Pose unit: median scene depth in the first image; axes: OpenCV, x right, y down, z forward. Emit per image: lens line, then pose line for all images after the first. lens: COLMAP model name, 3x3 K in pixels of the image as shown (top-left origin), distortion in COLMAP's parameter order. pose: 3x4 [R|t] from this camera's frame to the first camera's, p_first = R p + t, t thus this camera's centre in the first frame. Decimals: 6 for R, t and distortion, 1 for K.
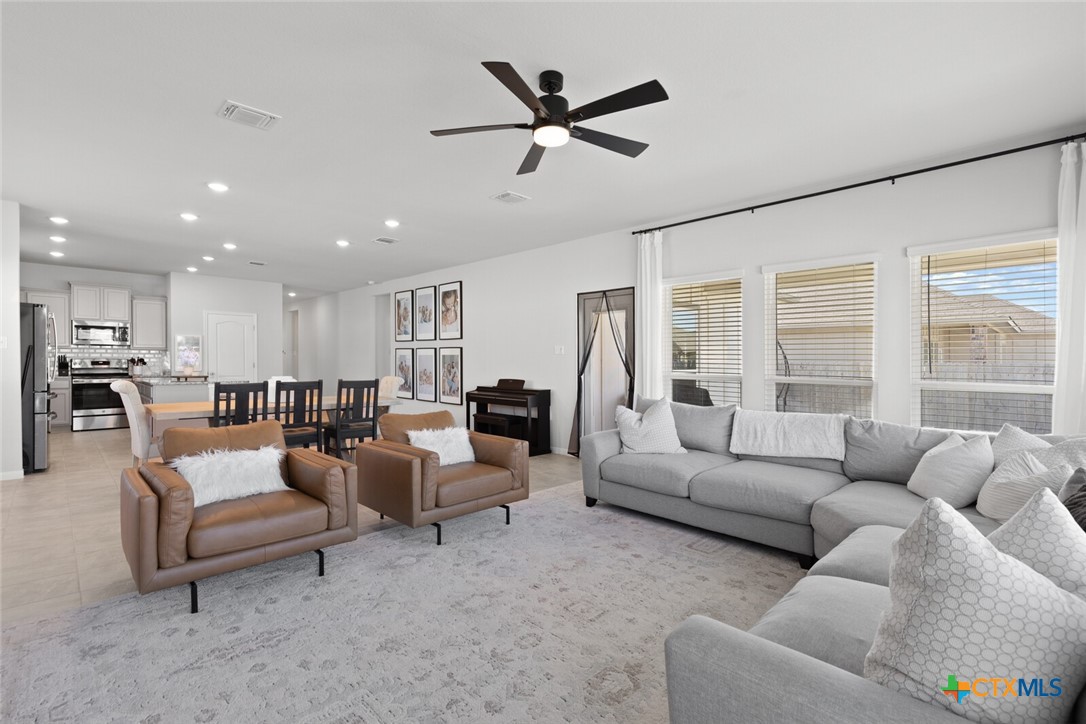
lens RADIAL K [[496.0, 0, 537.2], [0, 496.0, 369.6], [0, 0, 1]] dist [0.008883, 0.000143]
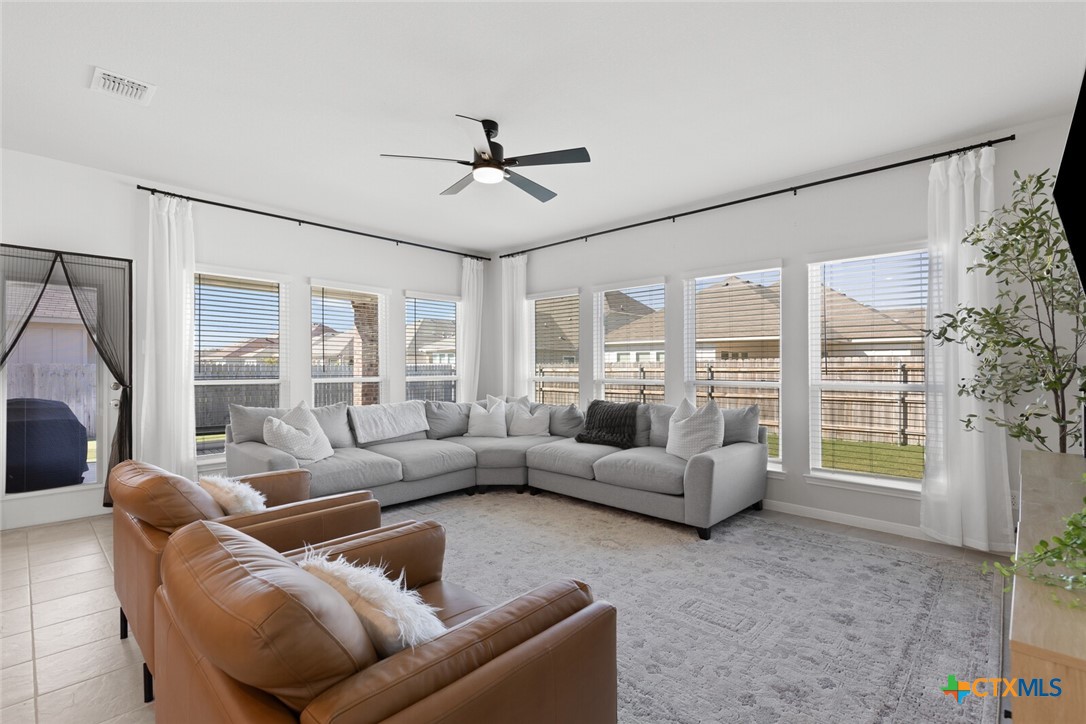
lens RADIAL K [[496.0, 0, 533.8], [0, 496.0, 363.6], [0, 0, 1]] dist [0.008883, 0.000143]
pose [[-0.031174, -0.005585, 0.999498, -1.030994], [0.012670, 0.999902, 0.005982, -0.025669], [-0.999434, 0.012850, -0.031100, 0.833538]]
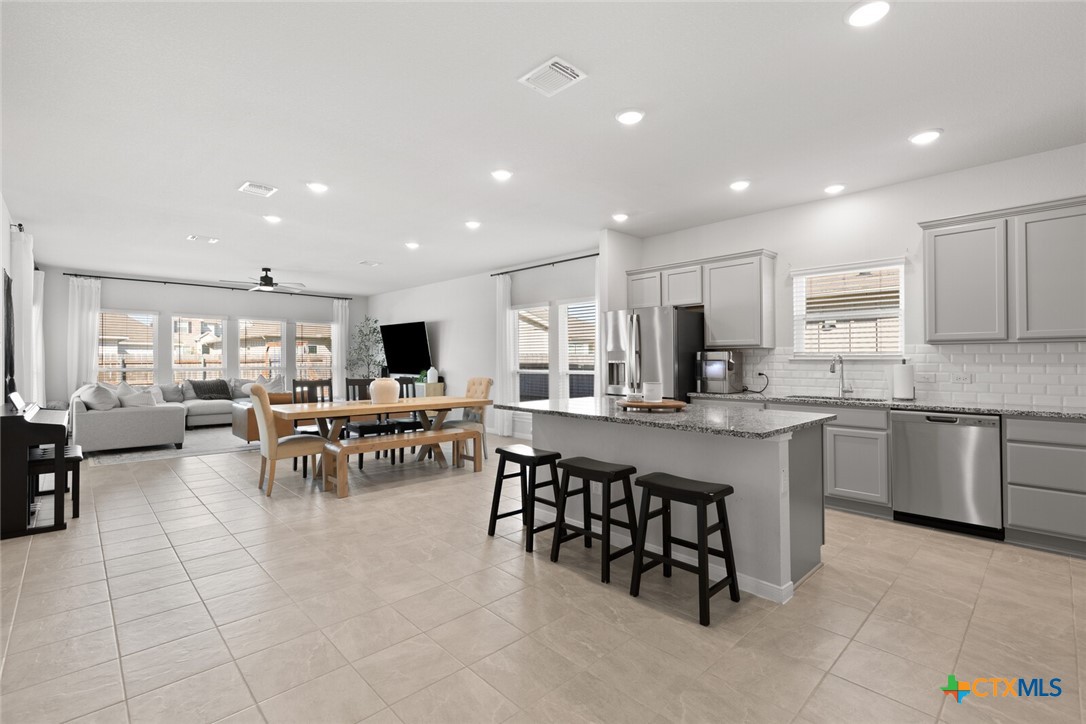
lens RADIAL K [[496.0, 0, 538.6], [0, 496.0, 356.4], [0, 0, 1]] dist [0.008883, 0.000143]
pose [[-0.999832, -0.010755, 0.014816, -1.538587], [-0.010689, 0.999933, 0.004518, -0.068316], [-0.014864, 0.004359, -0.999880, 3.670890]]
